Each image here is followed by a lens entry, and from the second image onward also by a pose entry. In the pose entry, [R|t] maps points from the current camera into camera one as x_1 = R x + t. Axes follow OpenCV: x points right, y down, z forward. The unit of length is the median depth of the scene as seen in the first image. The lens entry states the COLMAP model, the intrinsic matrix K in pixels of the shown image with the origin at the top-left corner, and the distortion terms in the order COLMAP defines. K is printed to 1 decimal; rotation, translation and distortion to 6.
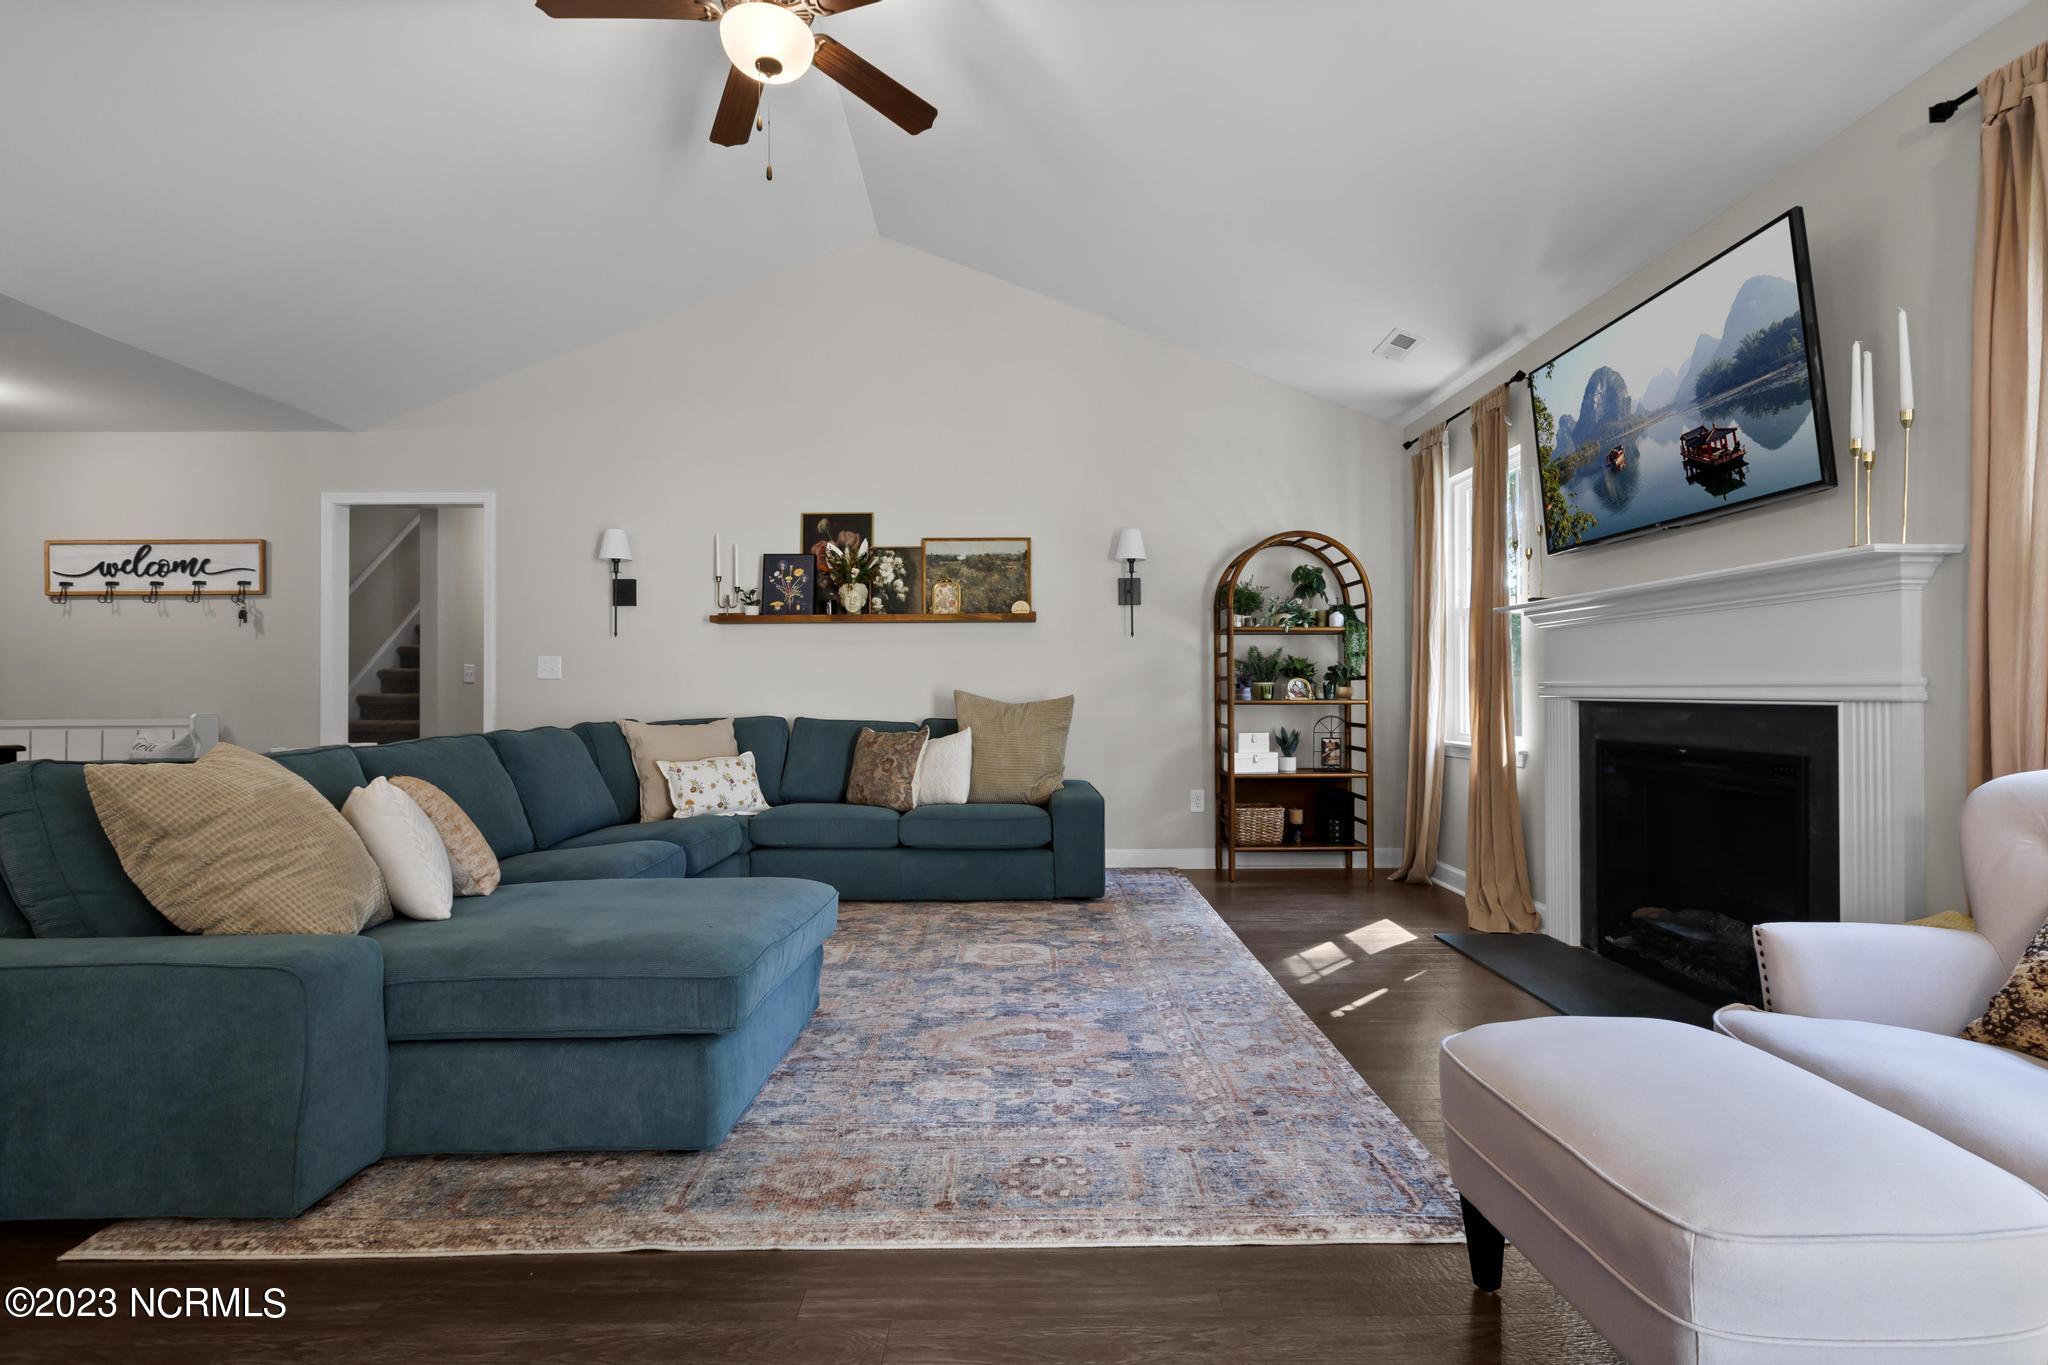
lens RADIAL K [[934.5, 0, 1033.4], [0, 934.5, 677.2], [0, 0, 1]] dist [-0.000104, 0.000943]
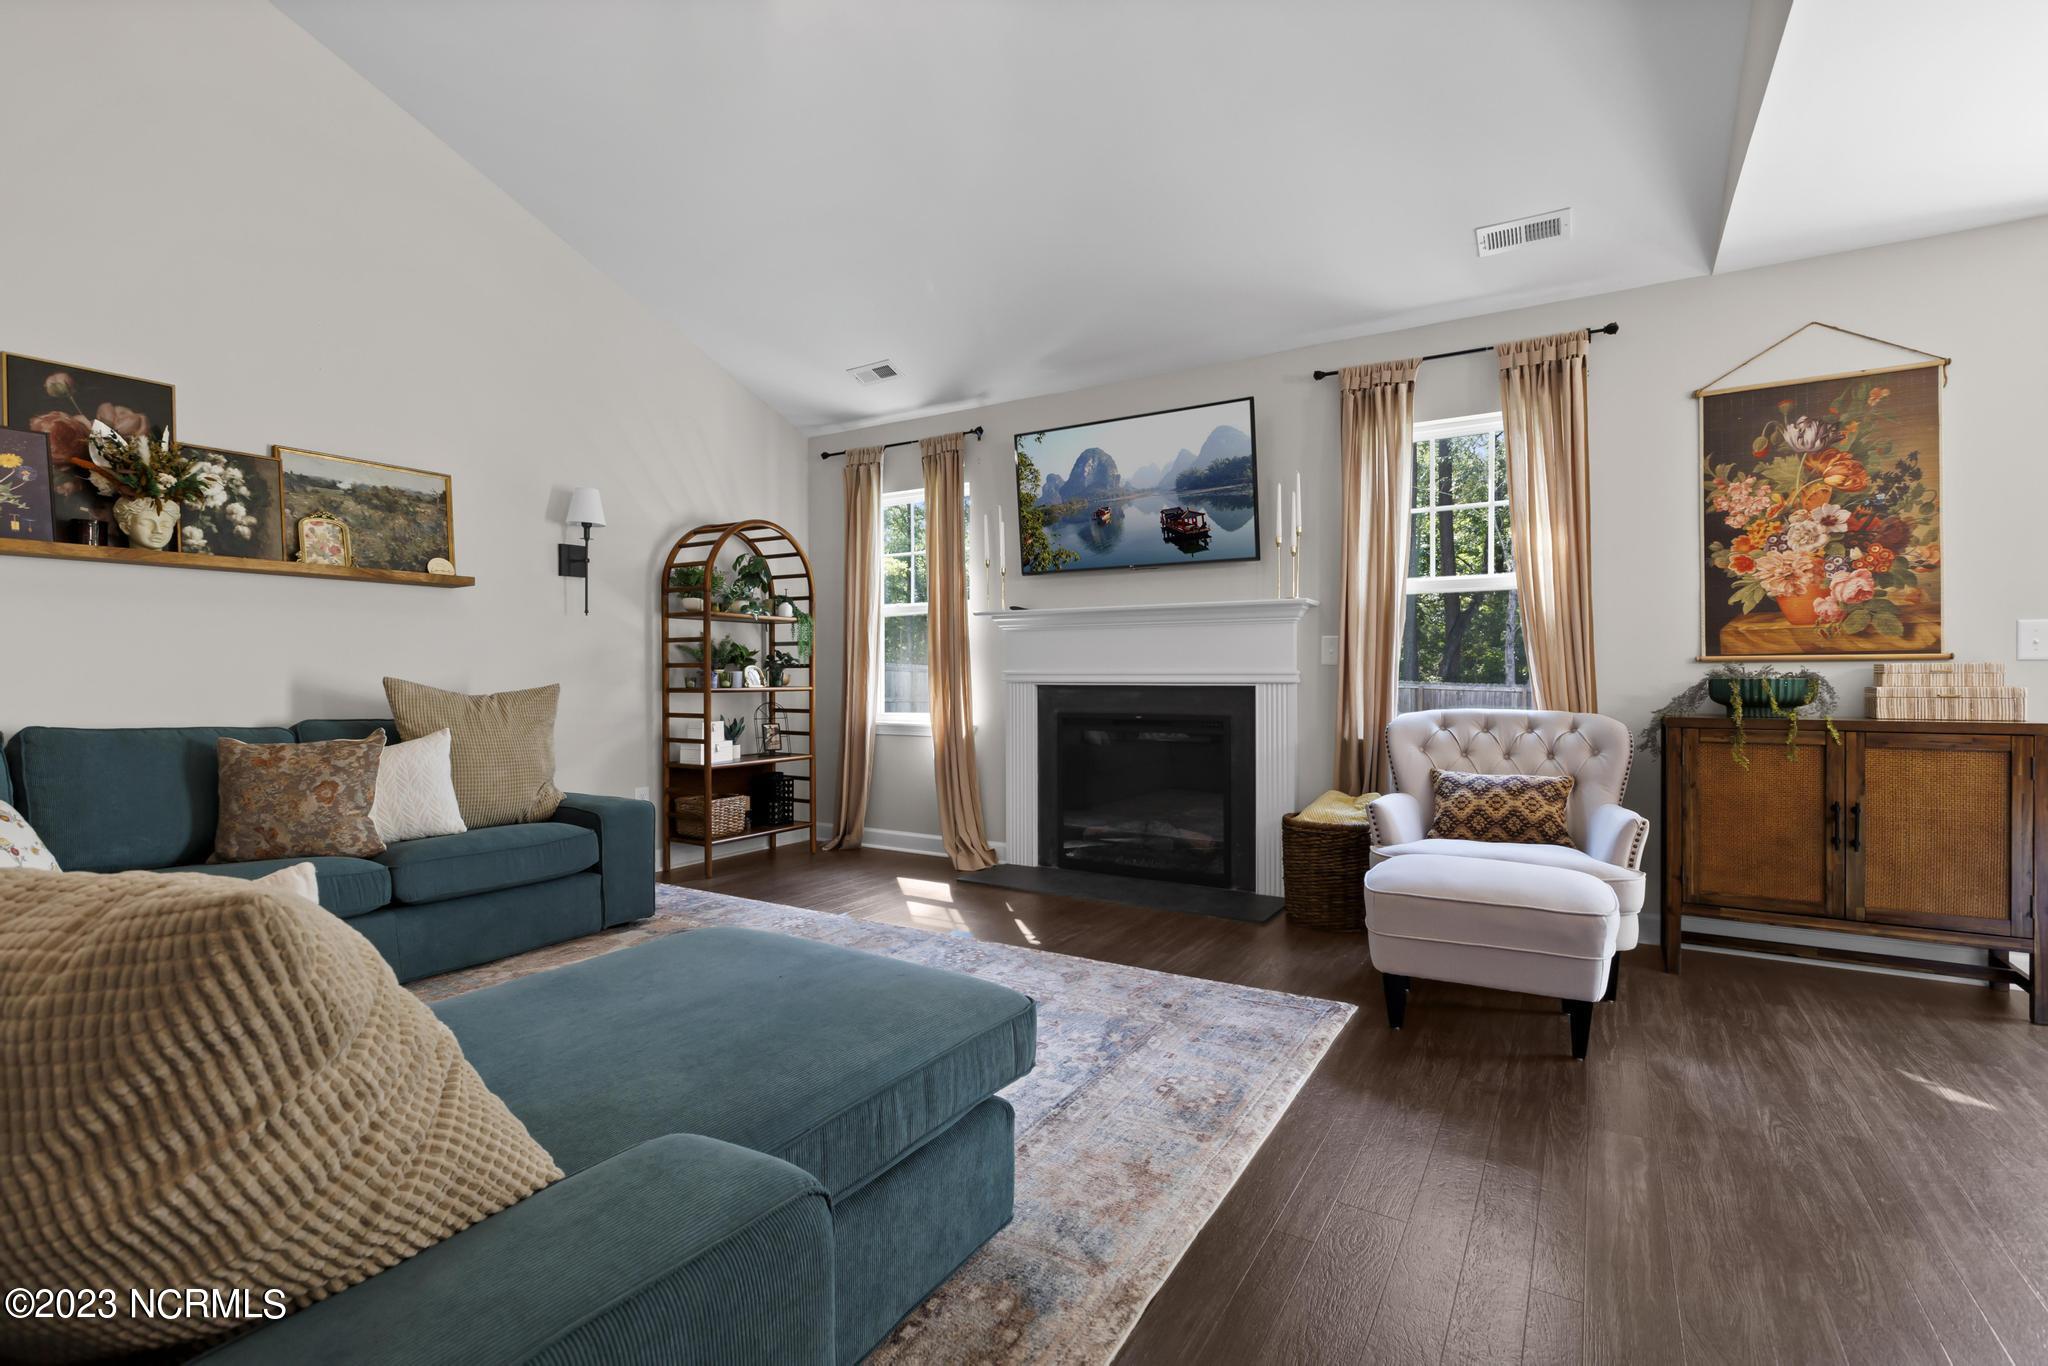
lens RADIAL K [[934.5, 0, 1030.9], [0, 934.5, 677.4], [0, 0, 1]] dist [-0.000104, 0.000943]
pose [[0.528459, 0.000716, 0.848958, -0.443396], [-0.010033, 0.999935, 0.005401, 0.005301], [-0.848899, -0.011372, 0.528432, 0.229045]]
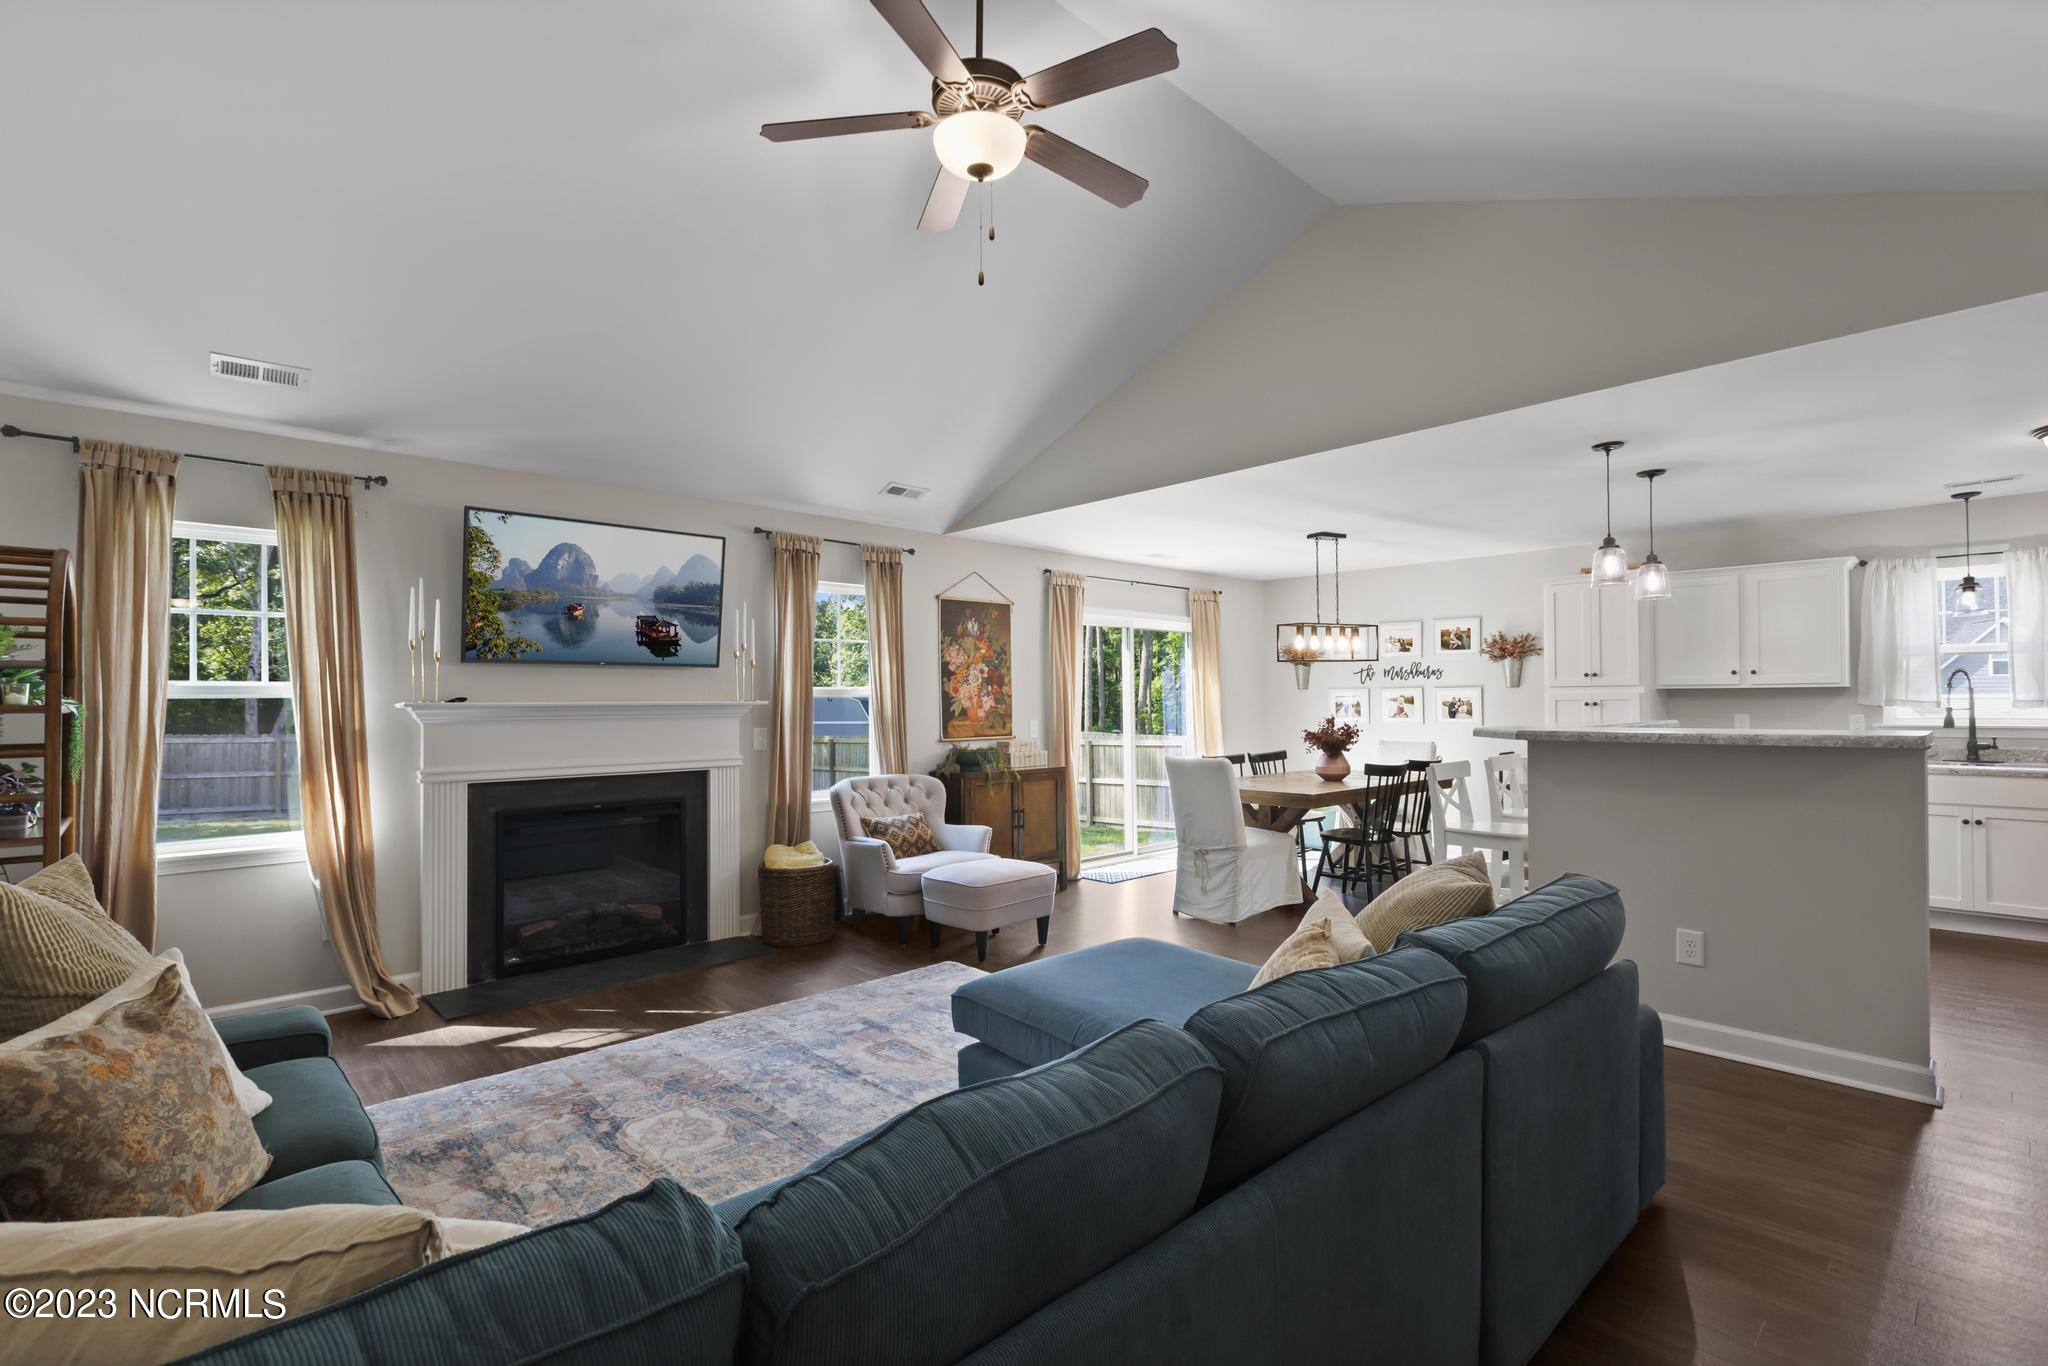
lens RADIAL K [[934.5, 0, 1037.8], [0, 934.5, 686.6], [0, 0, 1]] dist [-0.000104, 0.000943]
pose [[-0.682489, 0.019356, 0.730640, -0.635124], [0.000445, 0.999660, -0.026067, -0.053392], [-0.730896, -0.017466, -0.682266, 1.001473]]
